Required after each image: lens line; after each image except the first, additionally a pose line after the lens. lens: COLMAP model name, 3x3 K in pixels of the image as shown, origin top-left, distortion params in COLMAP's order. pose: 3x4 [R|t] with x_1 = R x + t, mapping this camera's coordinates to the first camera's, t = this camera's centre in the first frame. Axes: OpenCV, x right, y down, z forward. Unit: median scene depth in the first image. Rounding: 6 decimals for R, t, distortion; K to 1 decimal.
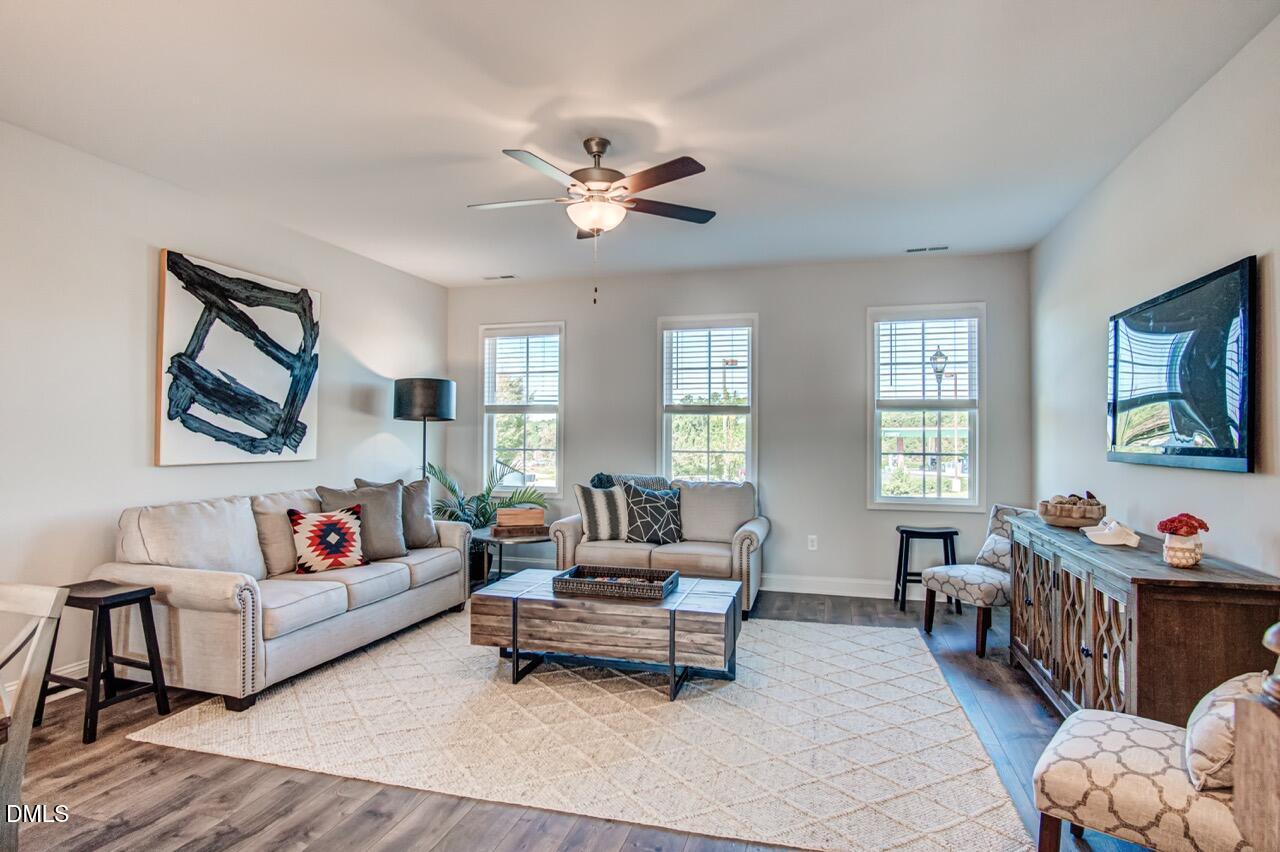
lens RADIAL K [[687.2, 0, 640.0], [0, 687.2, 426.0], [0, 0, 1]] dist [-0.019244, 0.001183]
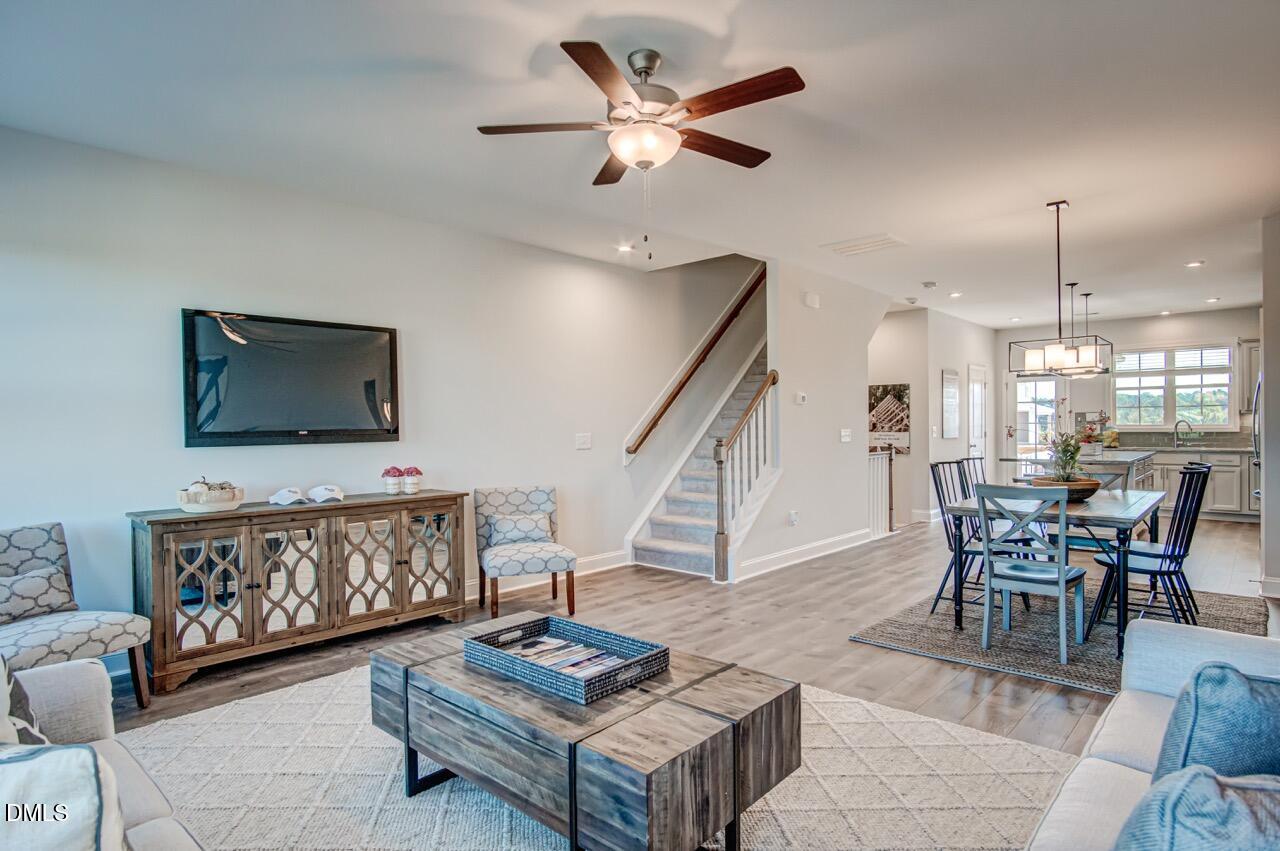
lens RADIAL K [[690.9, 0, 632.0], [0, 690.9, 428.5], [0, 0, 1]] dist [-0.020825, 0.001192]
pose [[-0.891093, 0.003559, 0.453806, -0.340748], [0.000874, 0.999981, -0.006127, 0.025333], [-0.453819, -0.005063, -0.891079, 1.408660]]
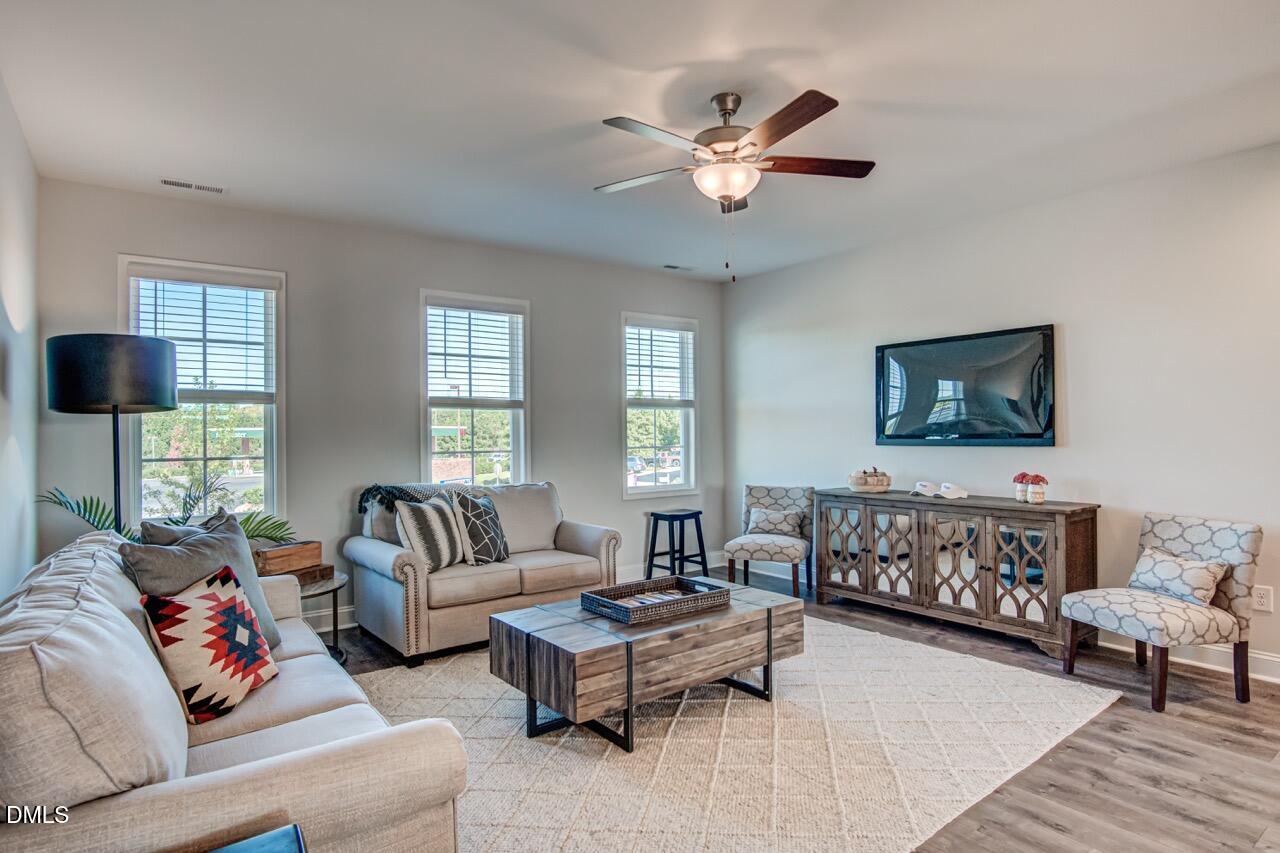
lens RADIAL K [[690.9, 0, 632.0], [0, 690.9, 429.5], [0, 0, 1]] dist [-0.020825, 0.001192]
pose [[0.607742, -0.007490, 0.794099, -0.687914], [0.002694, 0.999969, 0.007371, 0.004544], [-0.794130, -0.002340, 0.607744, 0.453427]]
